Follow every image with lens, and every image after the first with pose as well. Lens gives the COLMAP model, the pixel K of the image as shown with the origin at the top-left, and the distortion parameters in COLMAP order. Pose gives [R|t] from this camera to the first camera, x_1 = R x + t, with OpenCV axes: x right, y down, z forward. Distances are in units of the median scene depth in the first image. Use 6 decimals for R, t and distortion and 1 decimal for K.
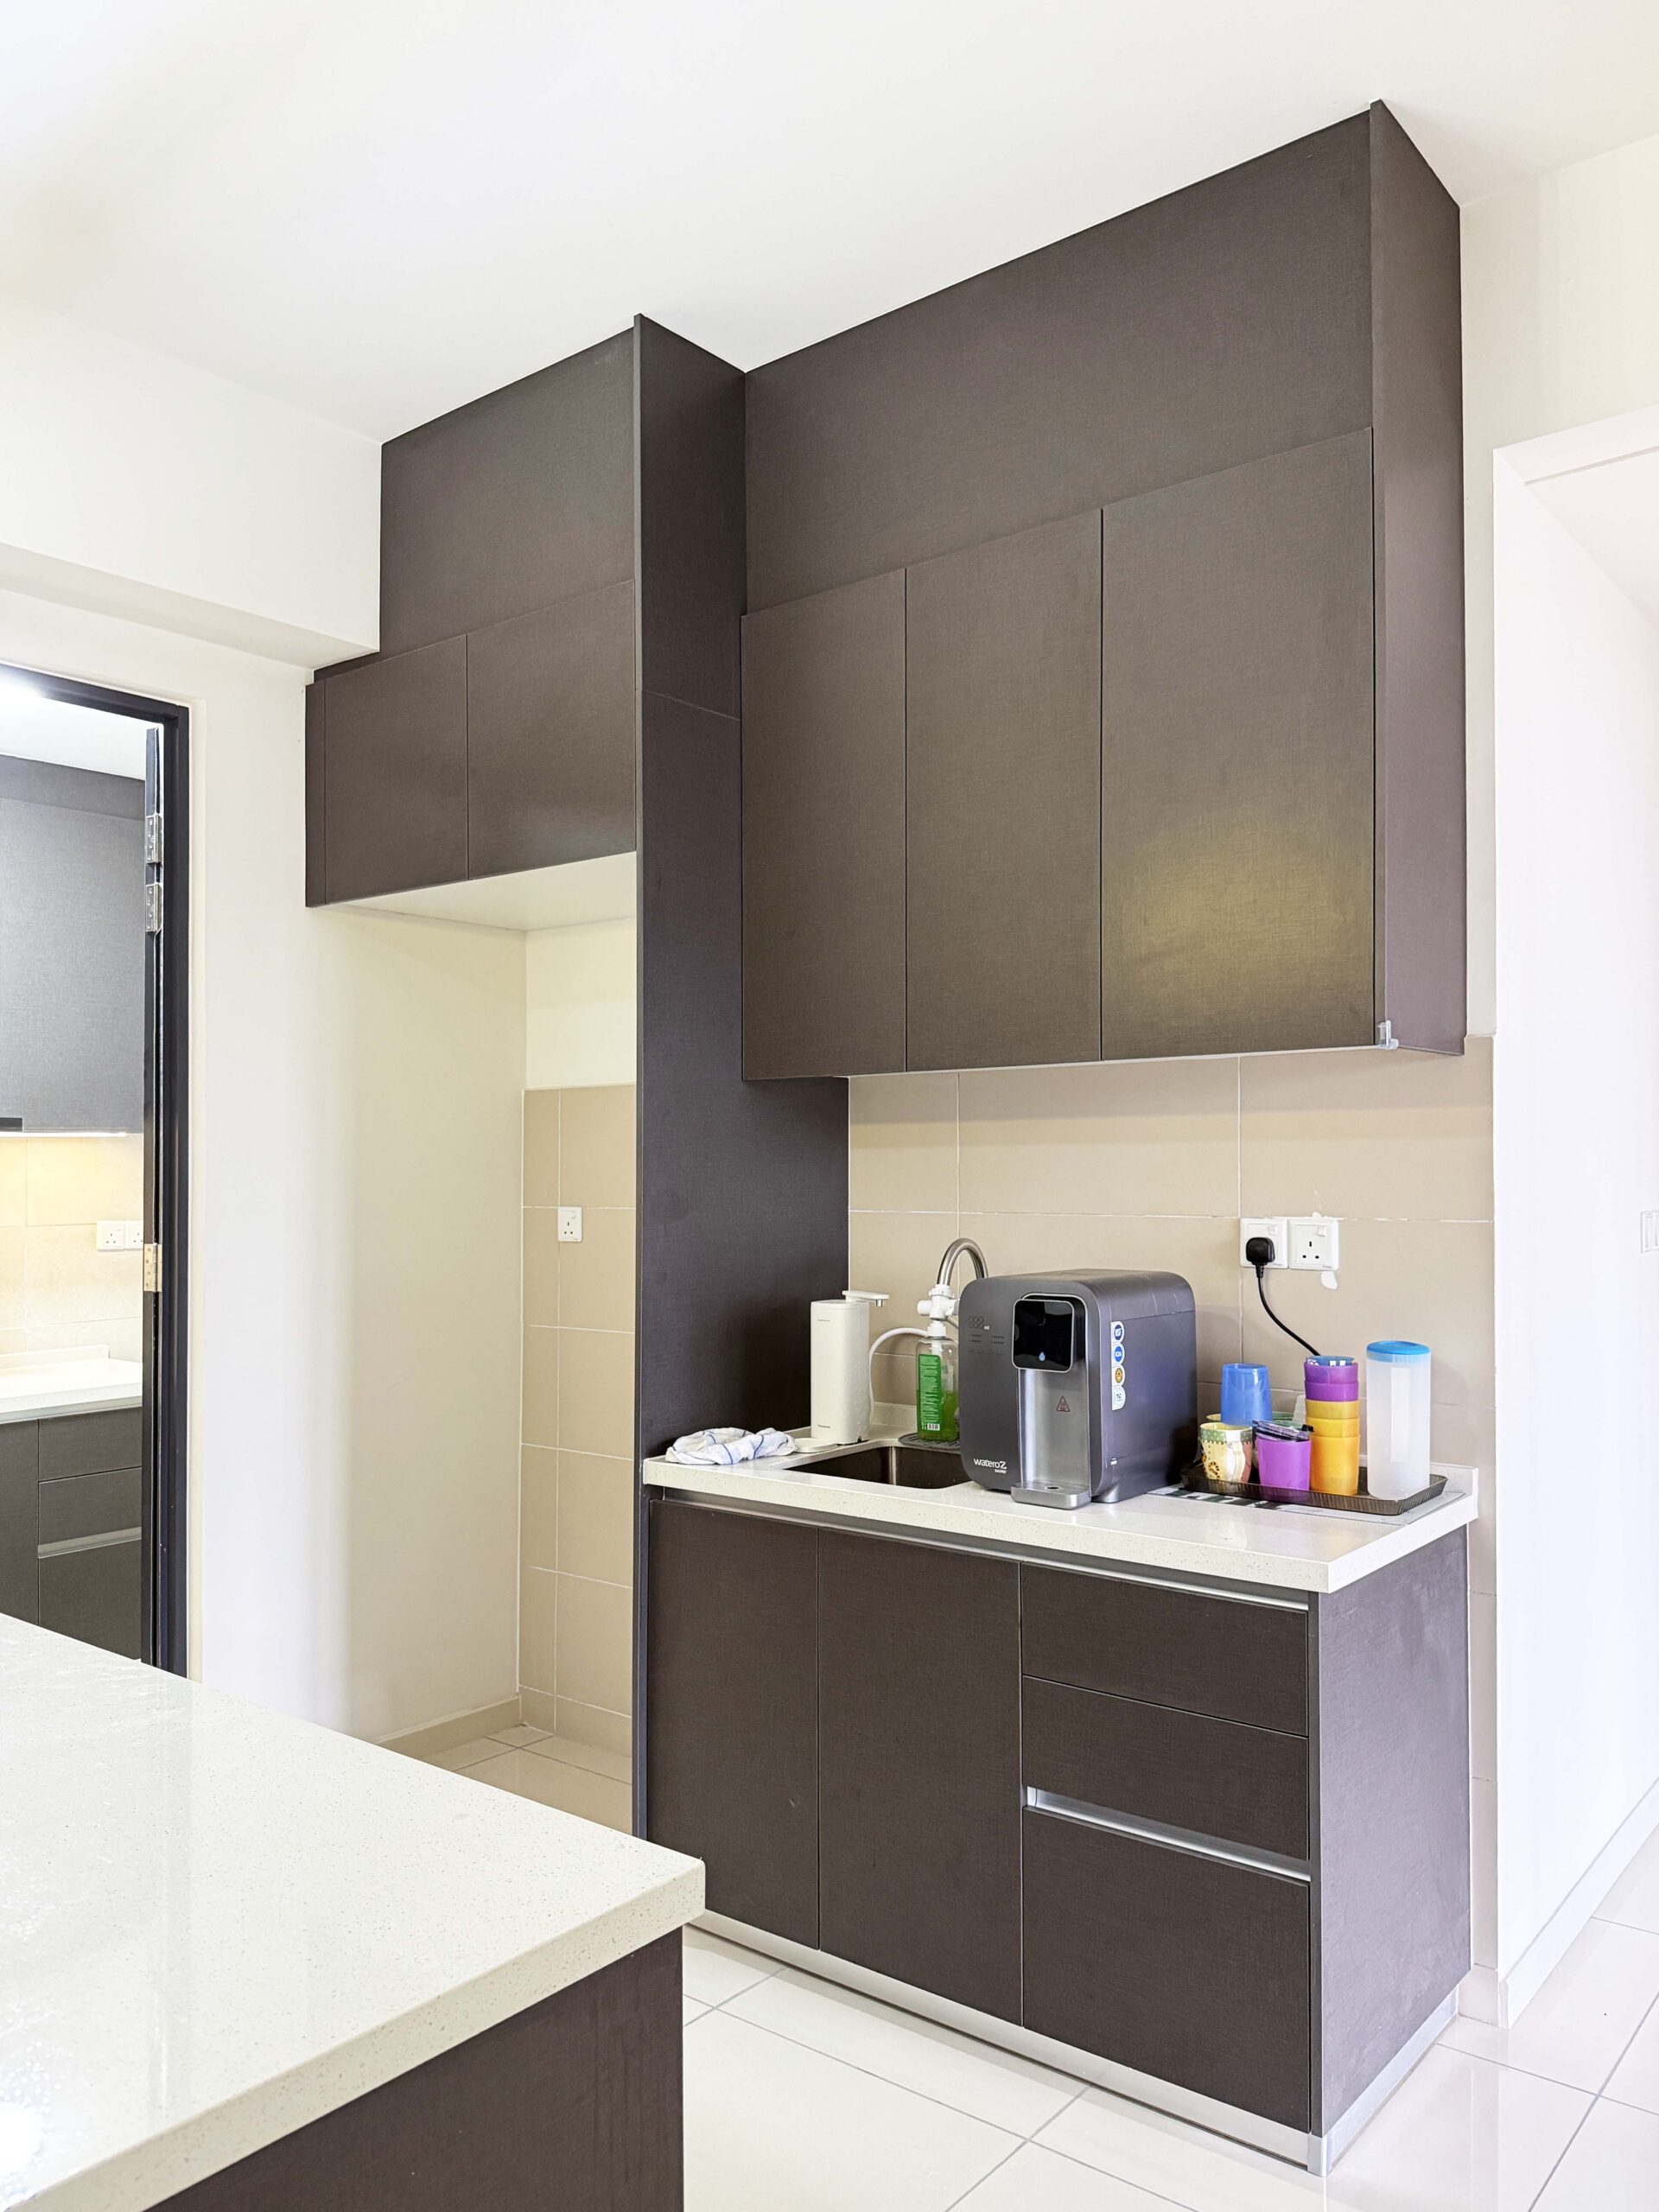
lens RADIAL K [[1590.8, 0, 827.5], [0, 1590.8, 1147.2], [0, 0, 1]] dist [0.084460, -0.124412]
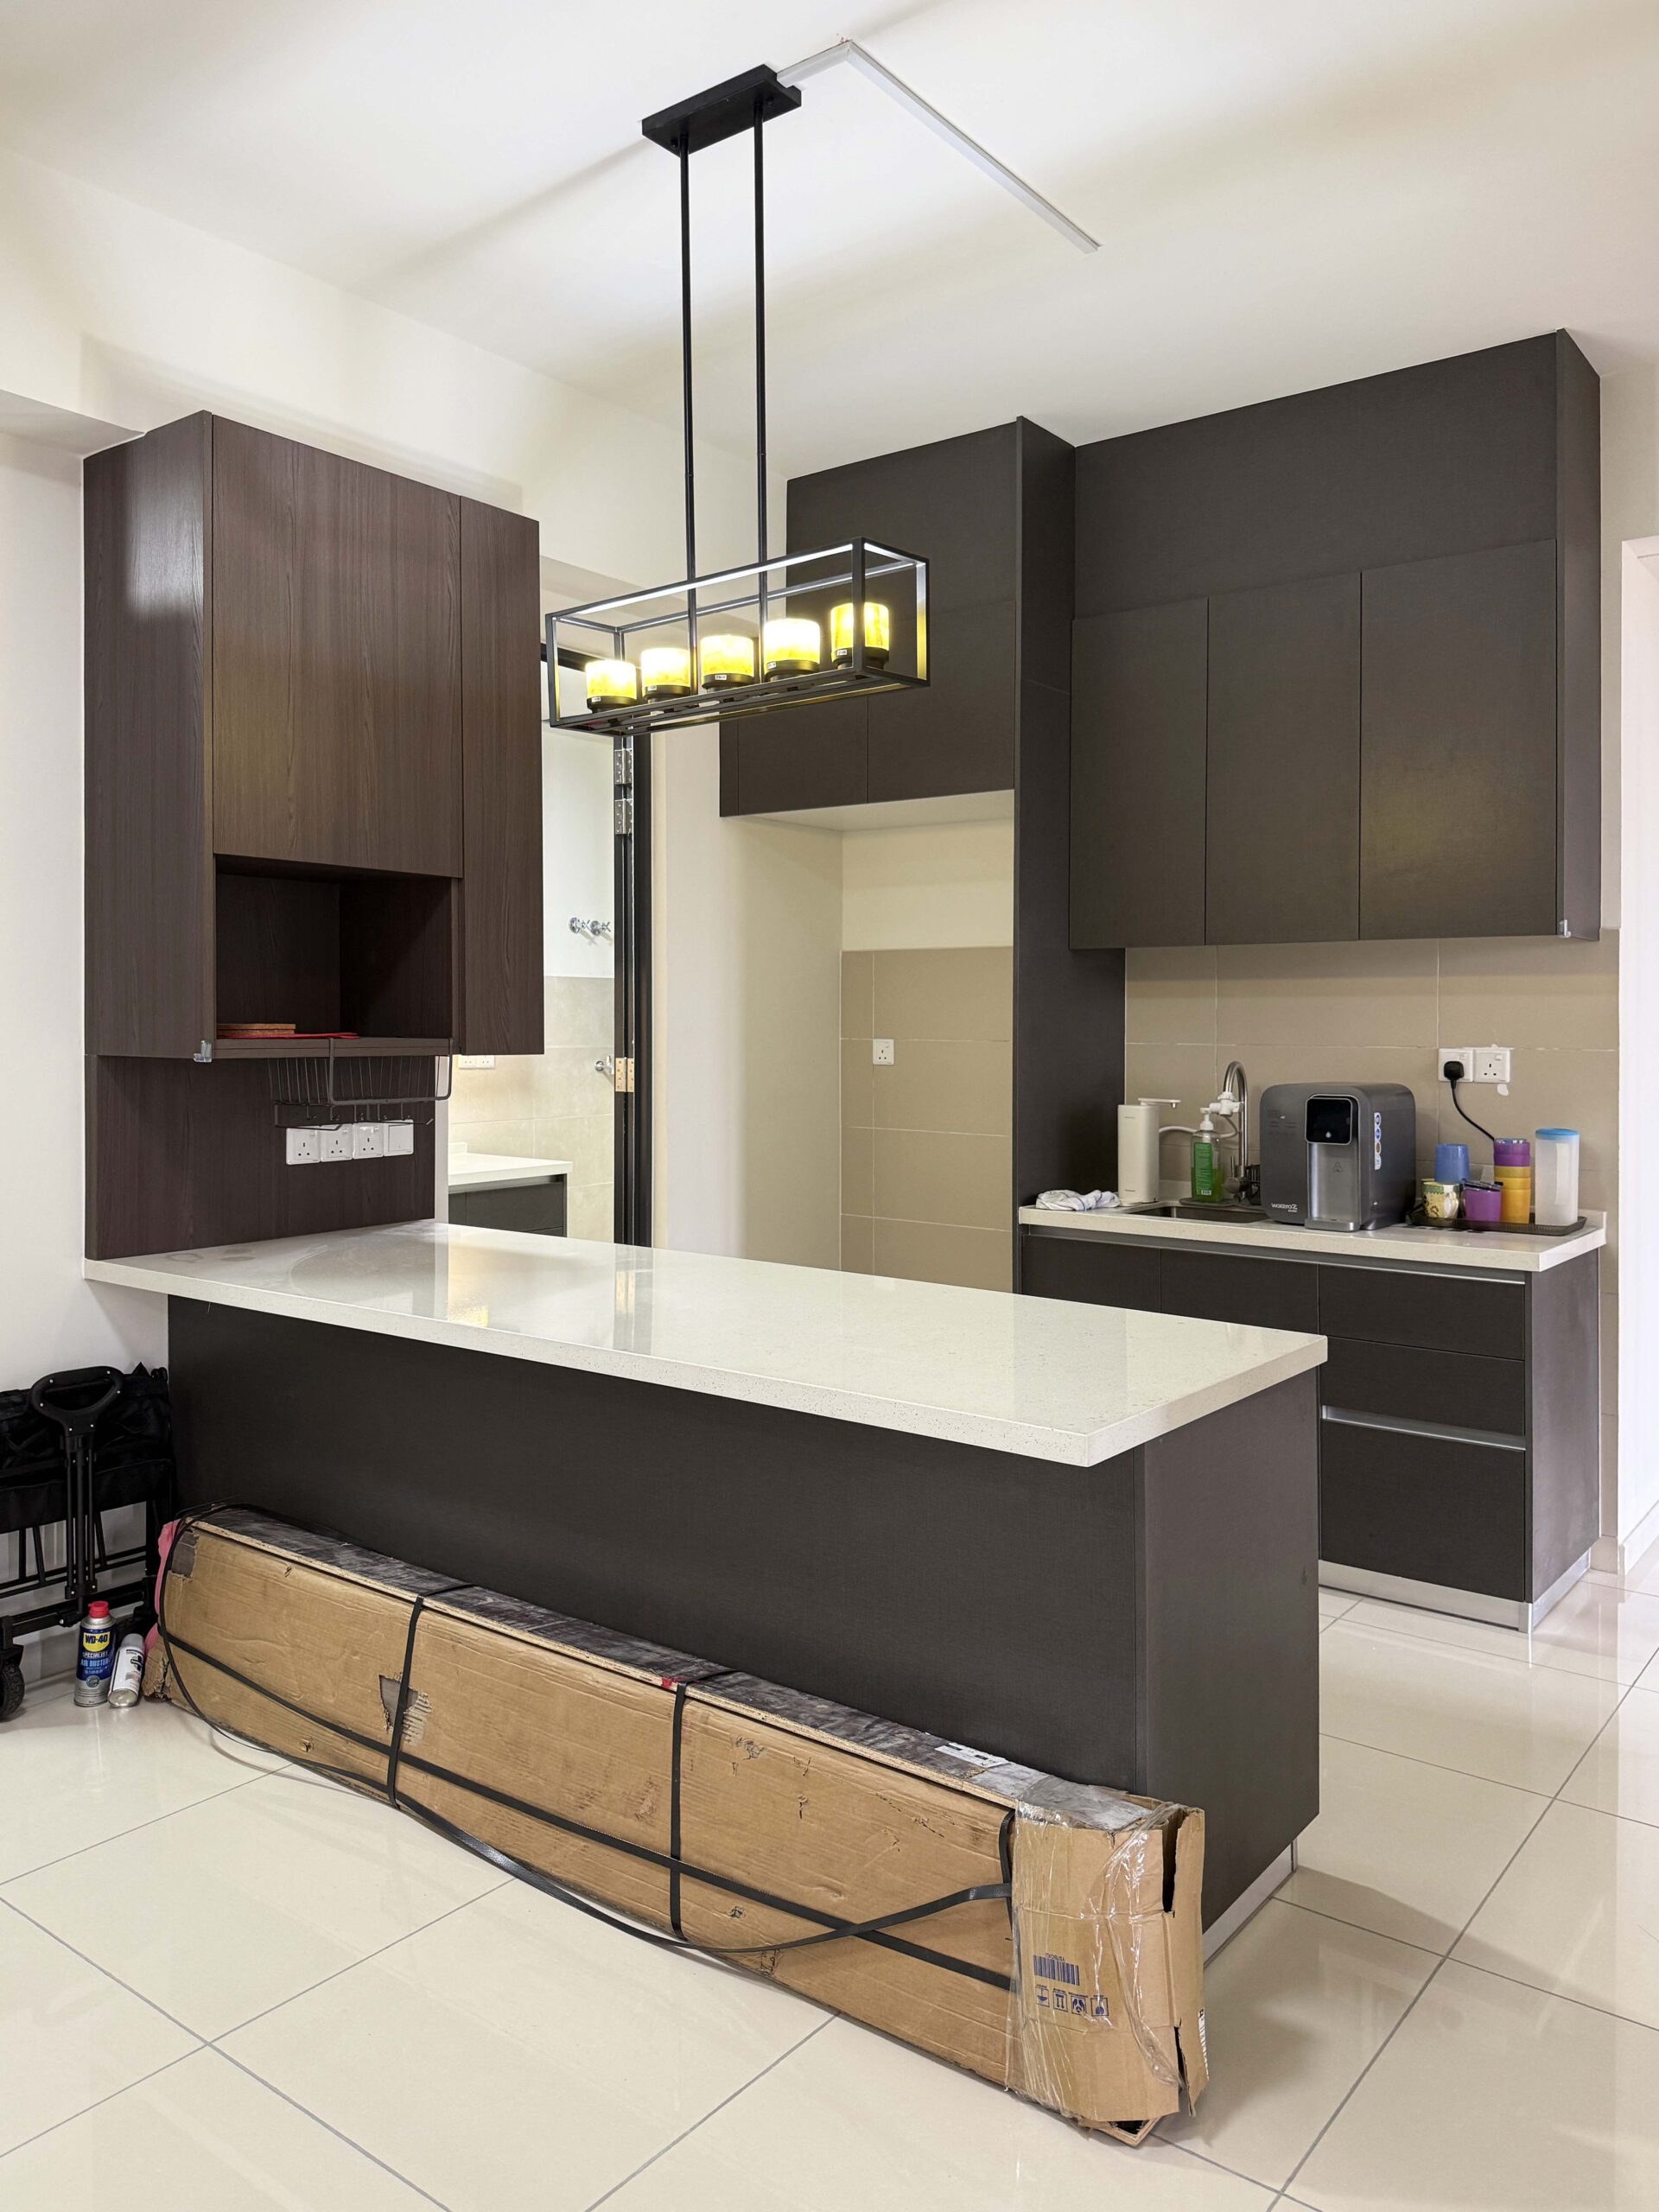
lens RADIAL K [[1575.0, 0, 823.1], [0, 1575.0, 1005.2], [0, 0, 1]] dist [0.106569, -0.174759]
pose [[0.999294, 0.017895, 0.033033, -0.371748], [-0.017803, 0.999837, -0.003088, 0.020024], [-0.033083, 0.002497, 0.999449, -0.468274]]
